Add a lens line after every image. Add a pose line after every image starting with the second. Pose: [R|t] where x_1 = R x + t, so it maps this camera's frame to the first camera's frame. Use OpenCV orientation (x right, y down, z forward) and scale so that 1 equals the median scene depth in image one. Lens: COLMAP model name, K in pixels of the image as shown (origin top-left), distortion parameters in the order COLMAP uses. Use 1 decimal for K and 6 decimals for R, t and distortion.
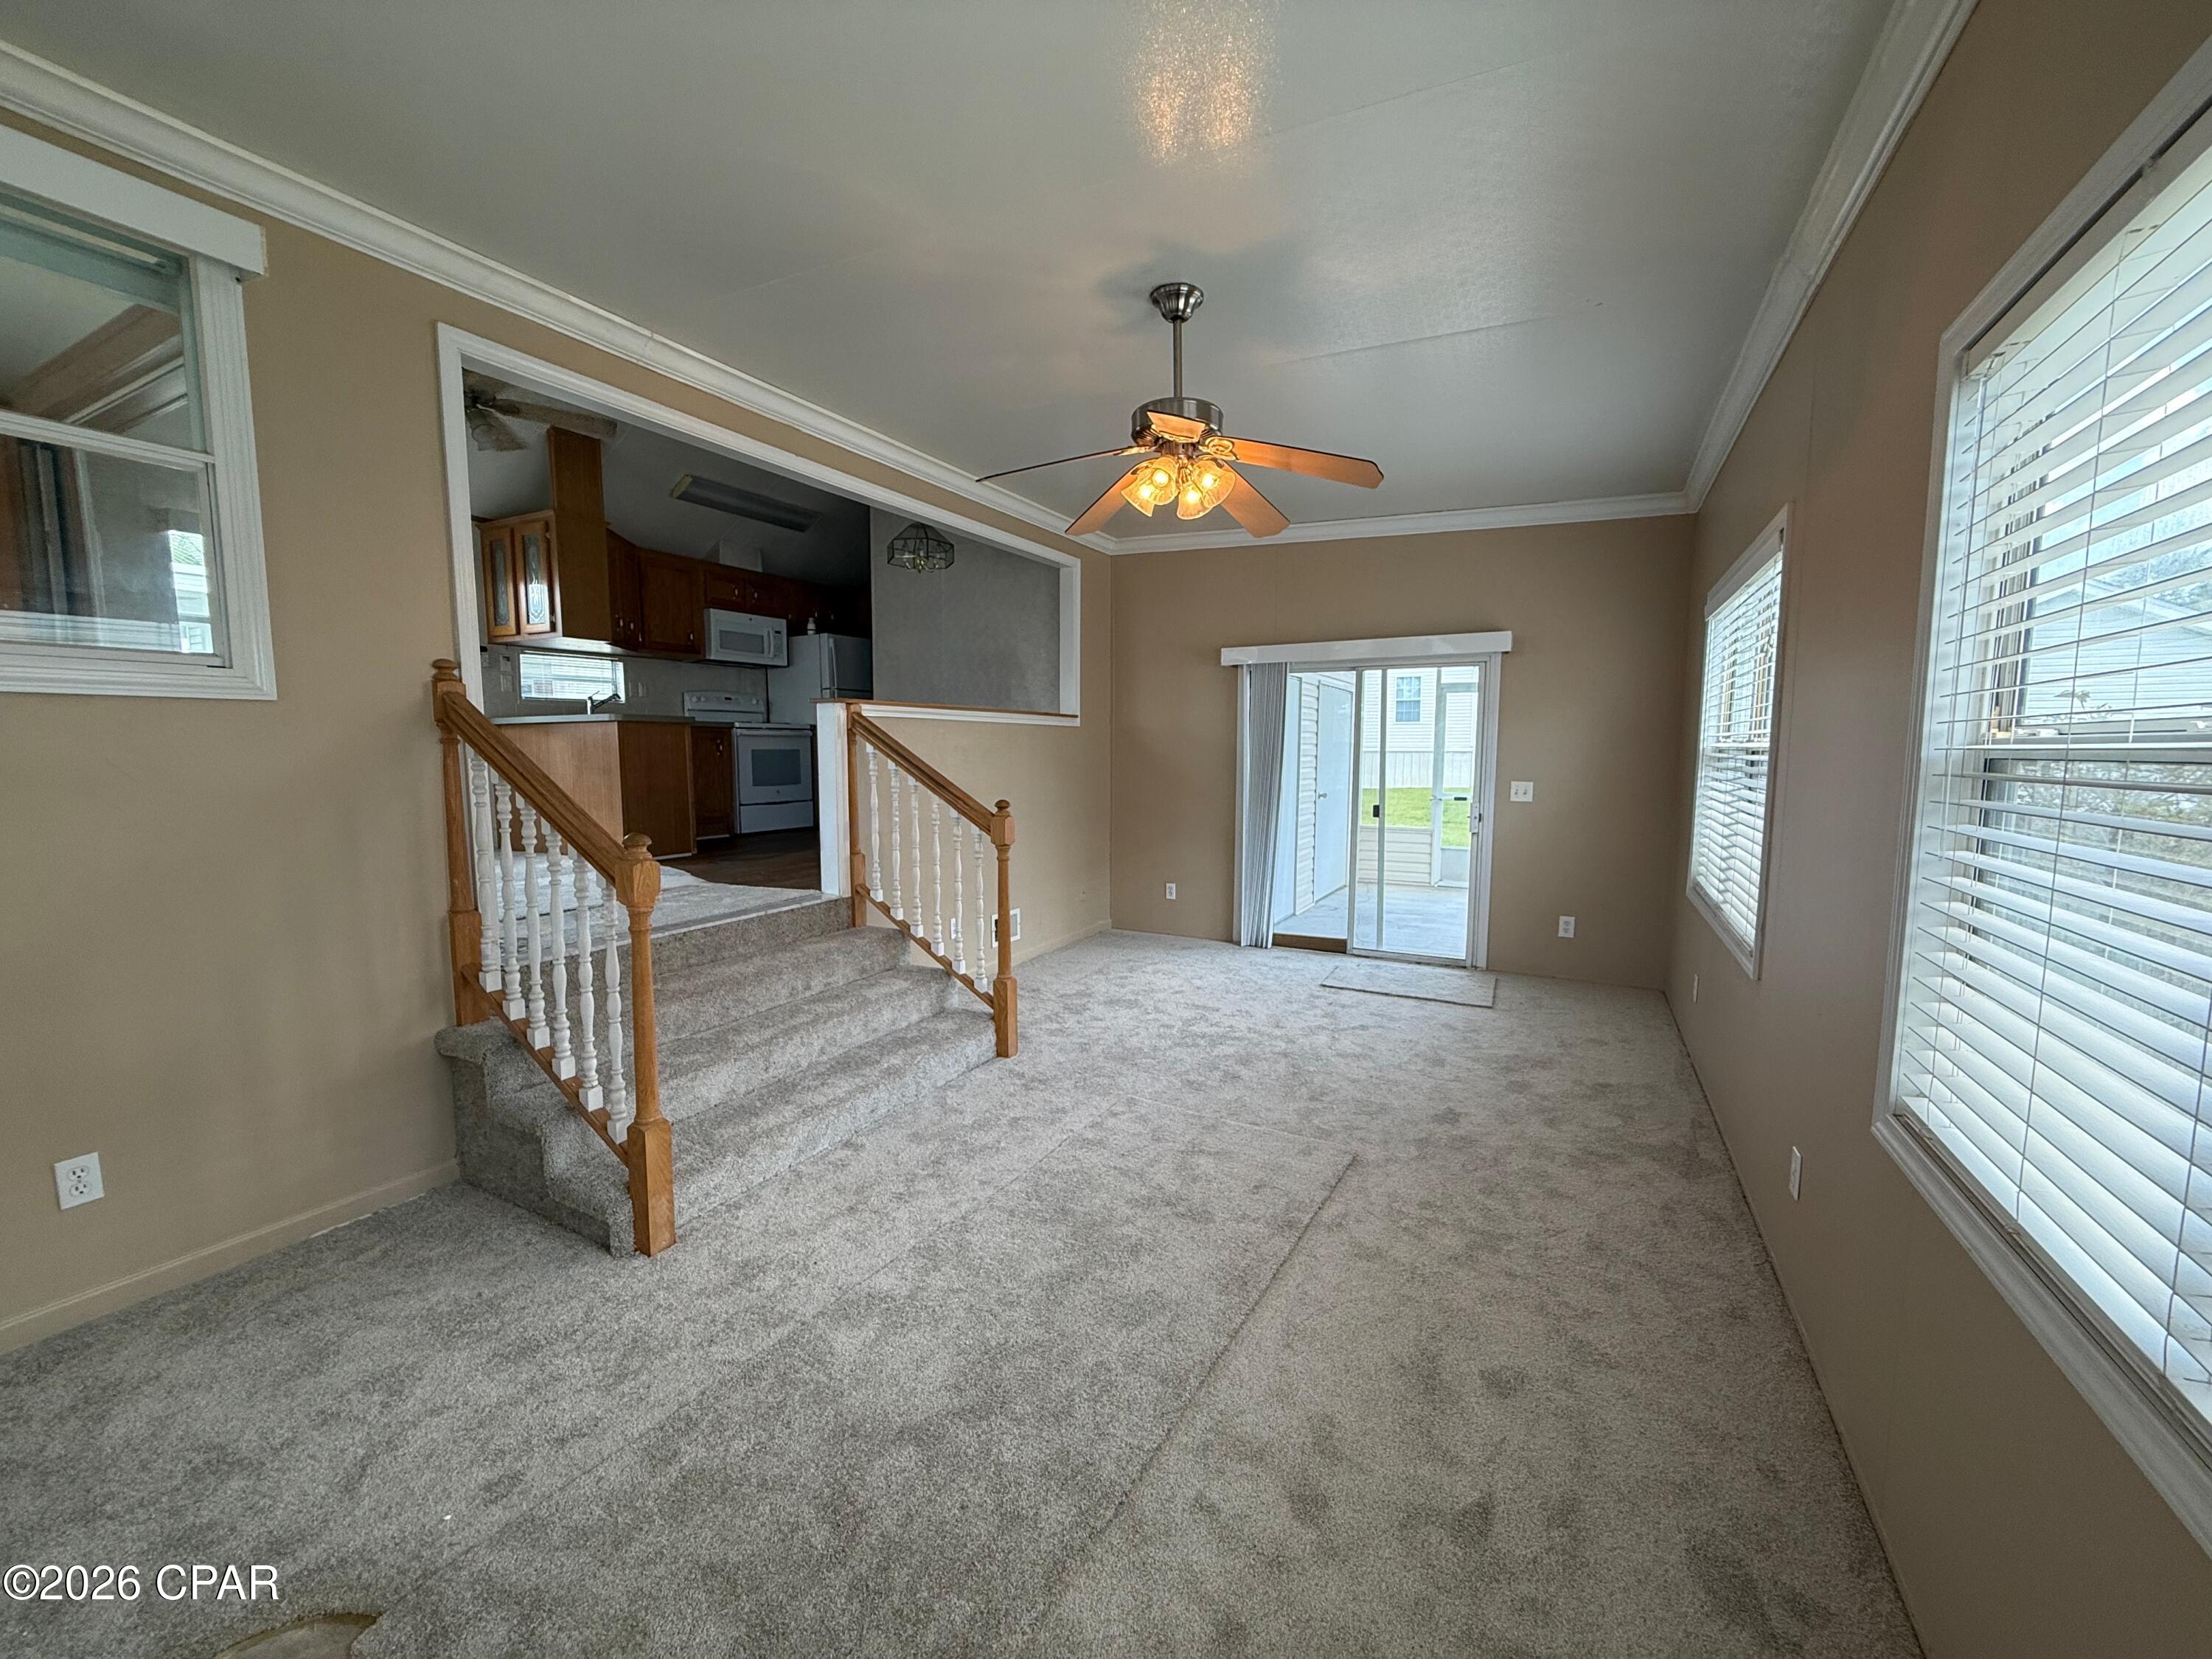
lens RADIAL K [[880.7, 0, 1111.8], [0, 880.7, 836.0], [0, 0, 1]] dist [-0.000967, -0.000010]
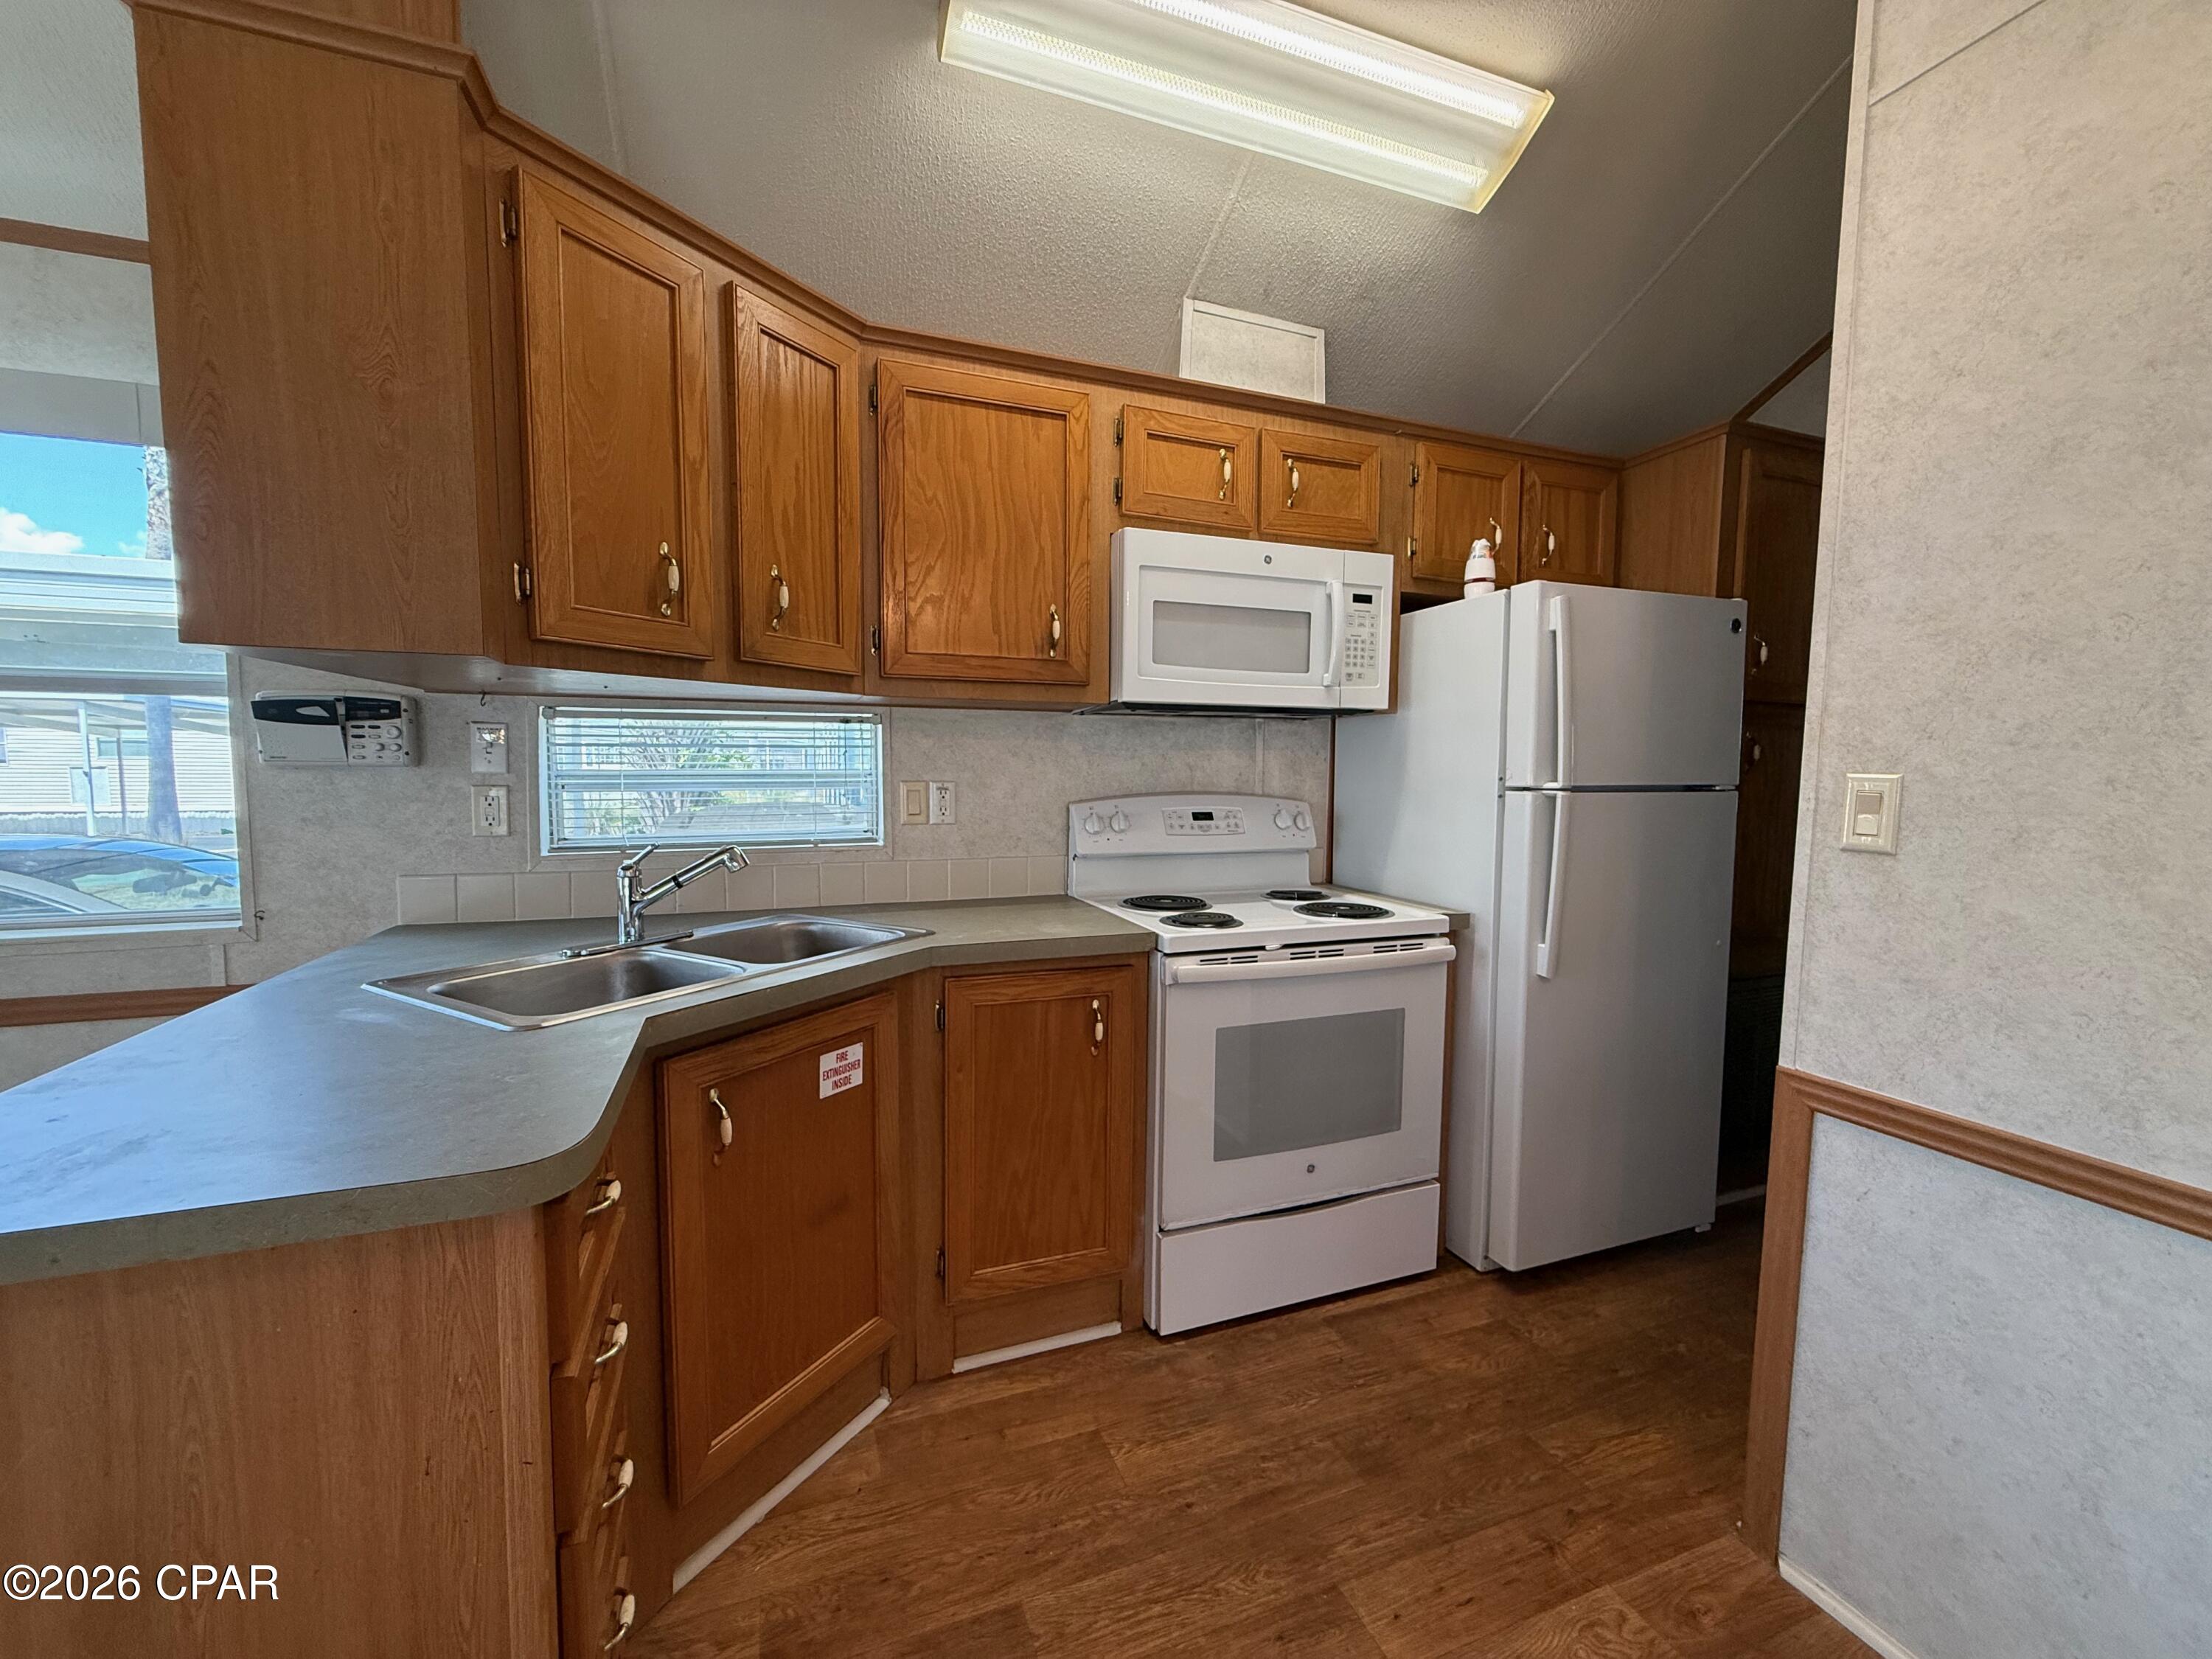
lens RADIAL K [[880.7, 0, 1099.3], [0, 880.7, 837.9], [0, 0, 1]] dist [-0.000967, -0.000010]
pose [[0.751732, 0.058673, -0.656853, -0.247012], [-0.074043, 0.997246, 0.004341, -0.146088], [0.655299, 0.045372, 0.754006, 0.724902]]
